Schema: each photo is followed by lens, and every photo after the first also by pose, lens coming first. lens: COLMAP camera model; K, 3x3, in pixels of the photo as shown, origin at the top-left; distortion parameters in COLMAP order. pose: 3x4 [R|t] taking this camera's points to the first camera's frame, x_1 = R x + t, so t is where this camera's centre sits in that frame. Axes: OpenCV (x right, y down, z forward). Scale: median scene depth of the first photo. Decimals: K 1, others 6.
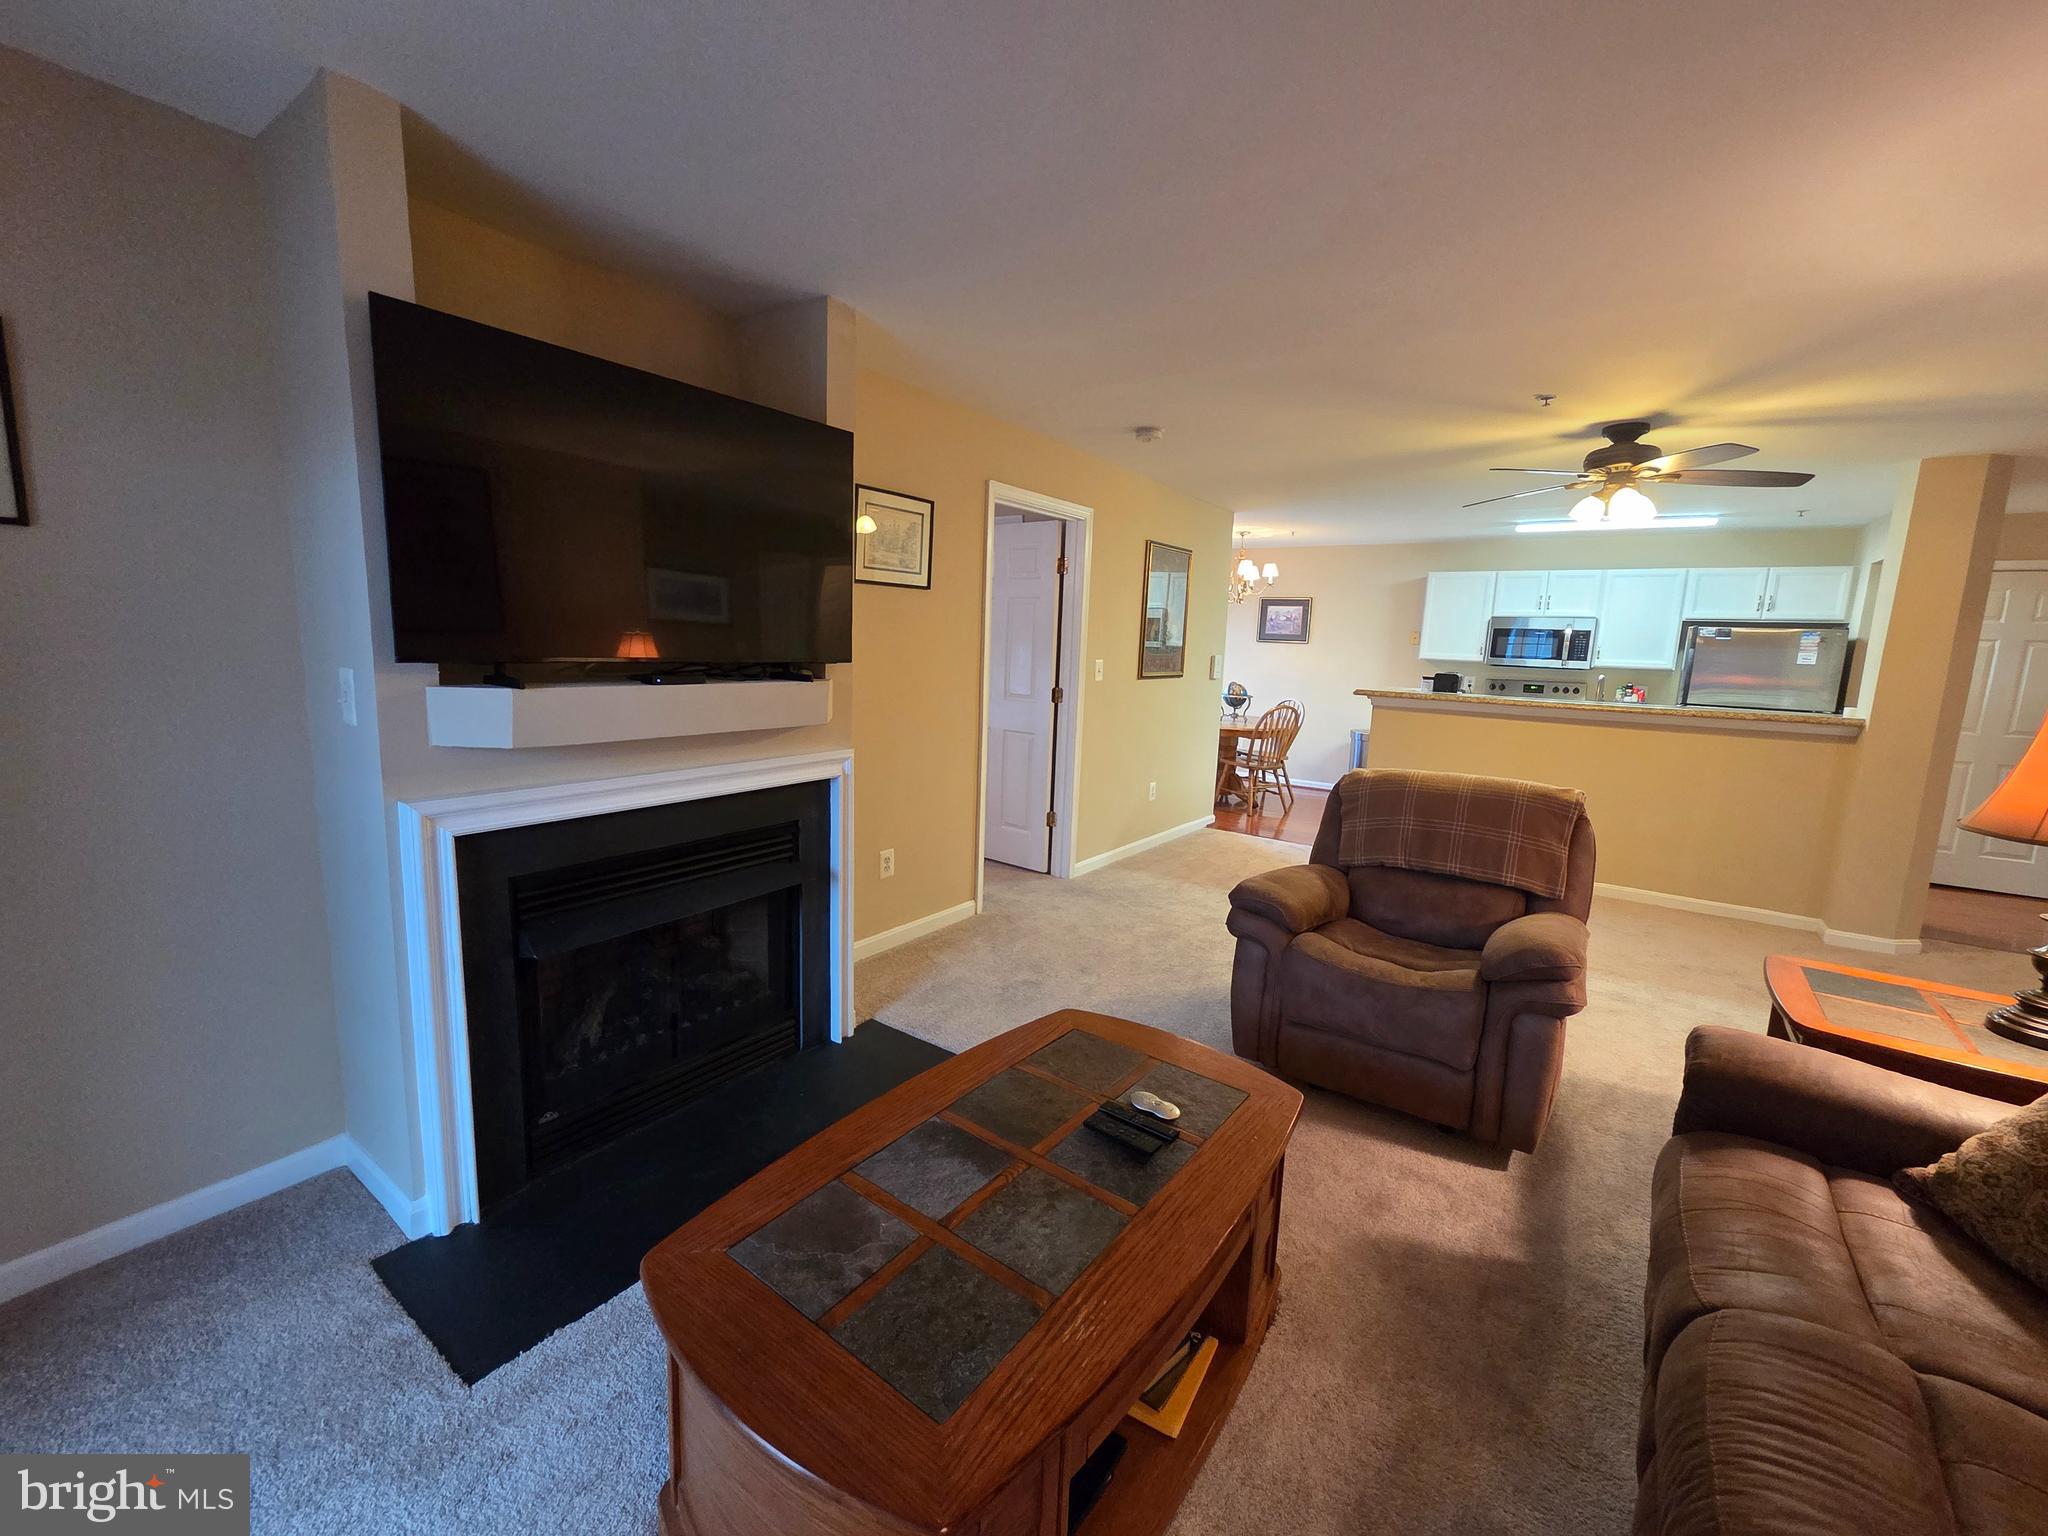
lens RADIAL K [[841.2, 0, 1024.7], [0, 841.2, 763.2], [0, 0, 1]] dist [0.003132, -0.000521]
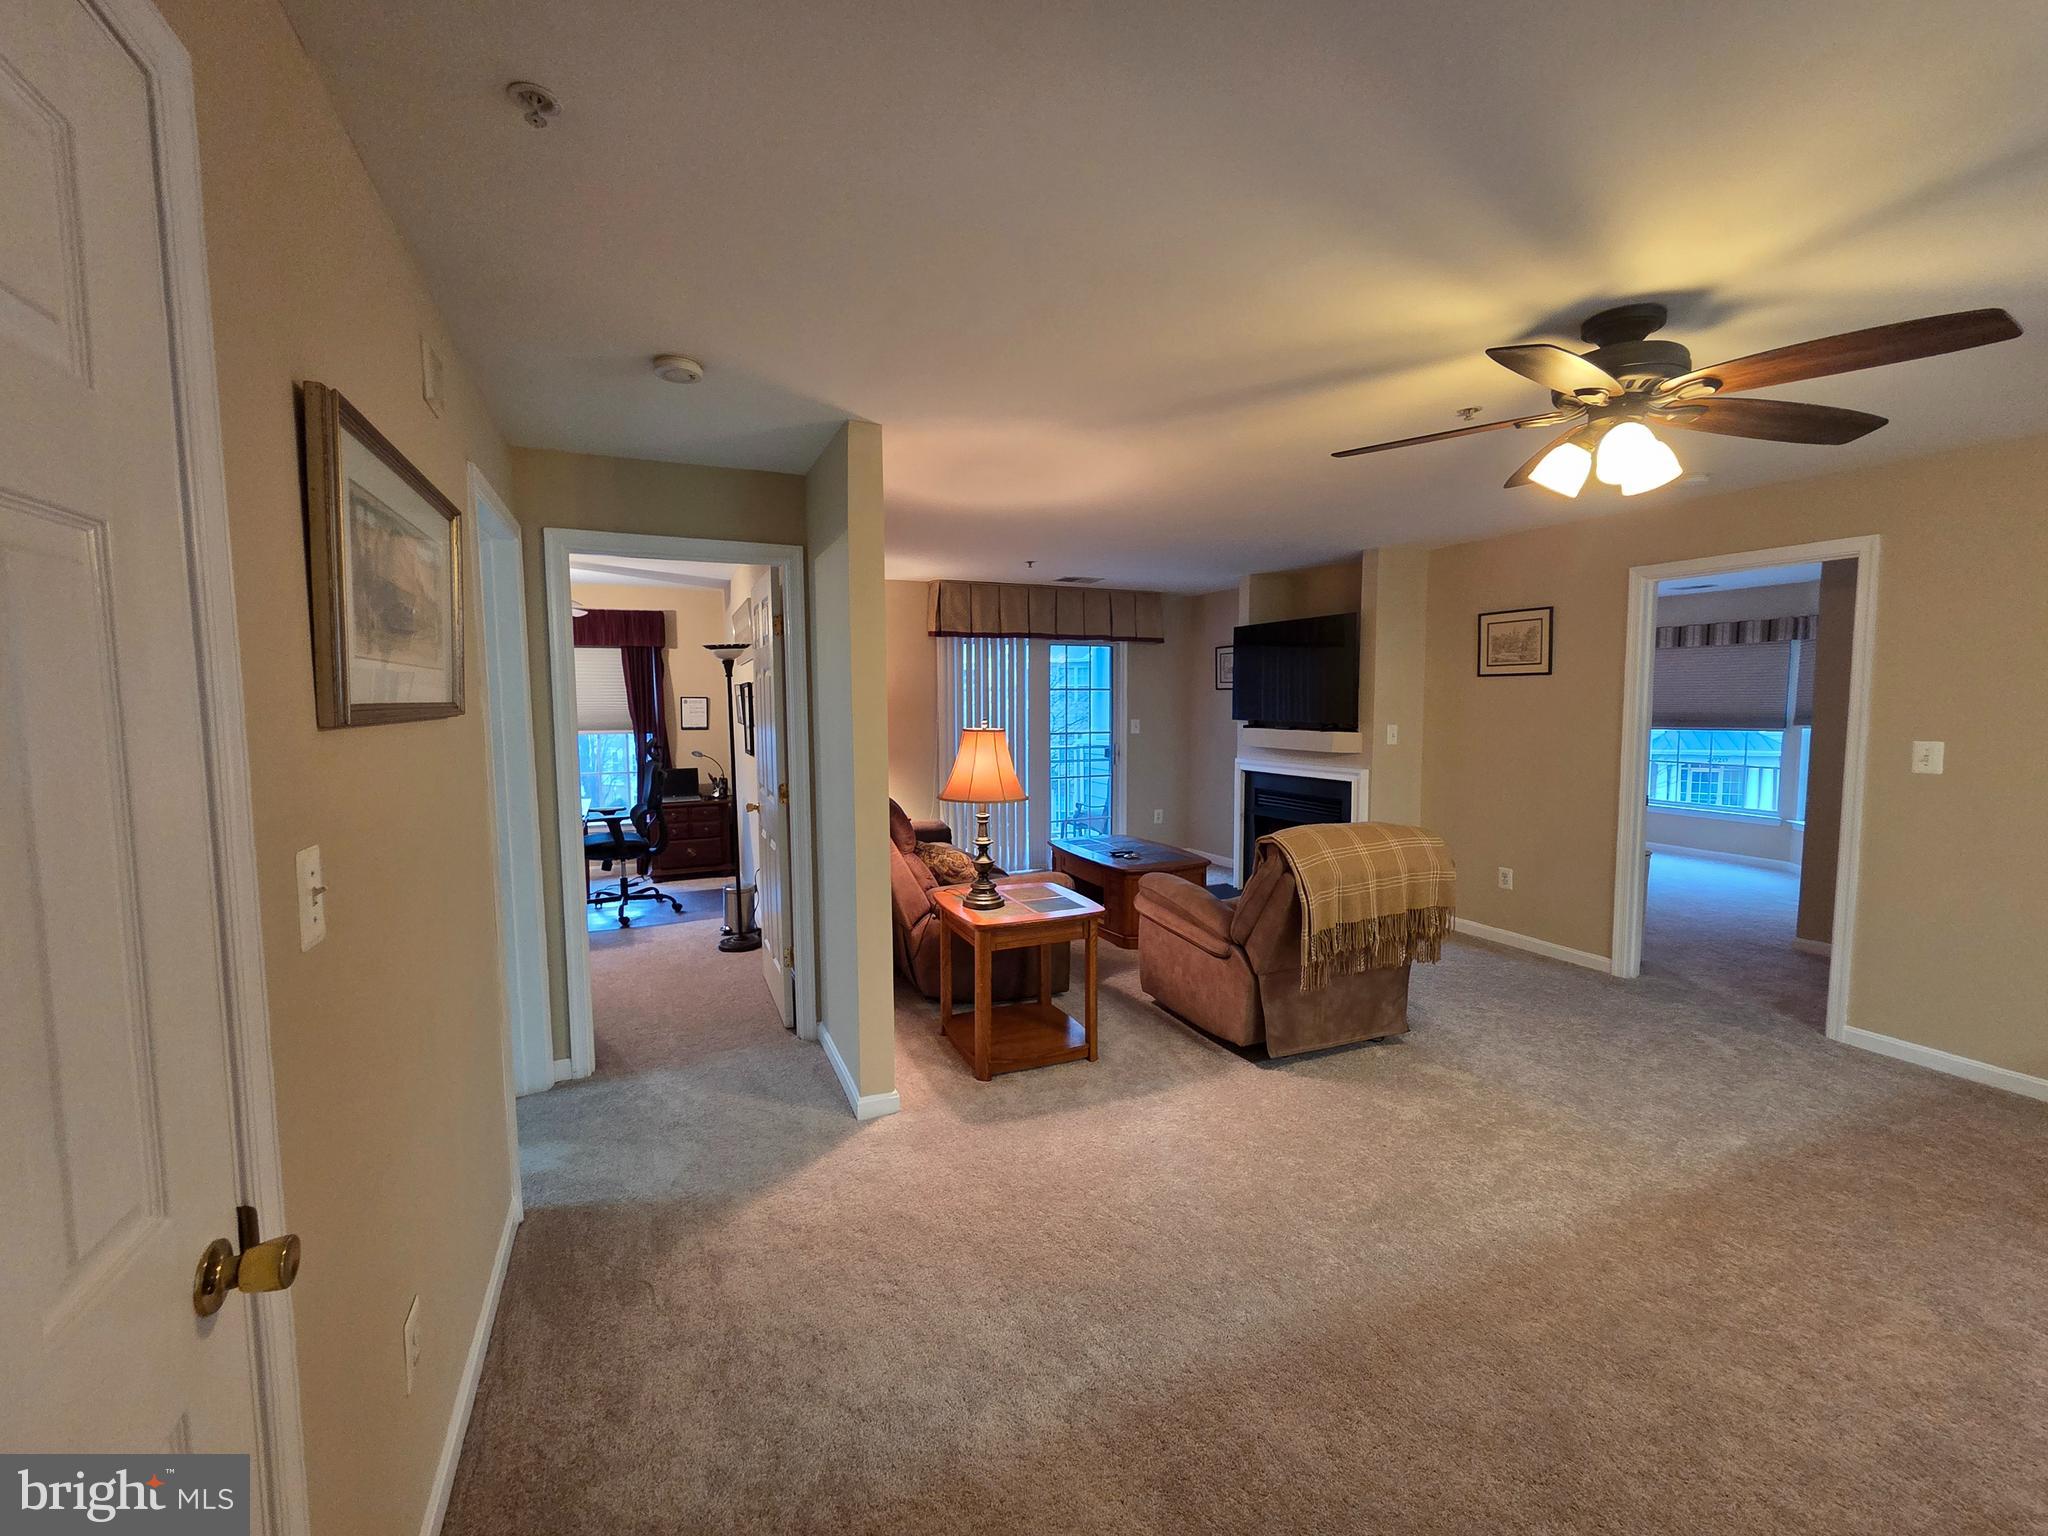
lens RADIAL K [[841.2, 0, 1024.7], [0, 841.2, 763.2], [0, 0, 1]] dist [0.003132, -0.000521]
pose [[-0.494930, 0.034526, -0.868247, 1.171448], [-0.142599, 0.982436, 0.120353, -0.096817], [0.857152, 0.183377, -0.481314, 0.806969]]
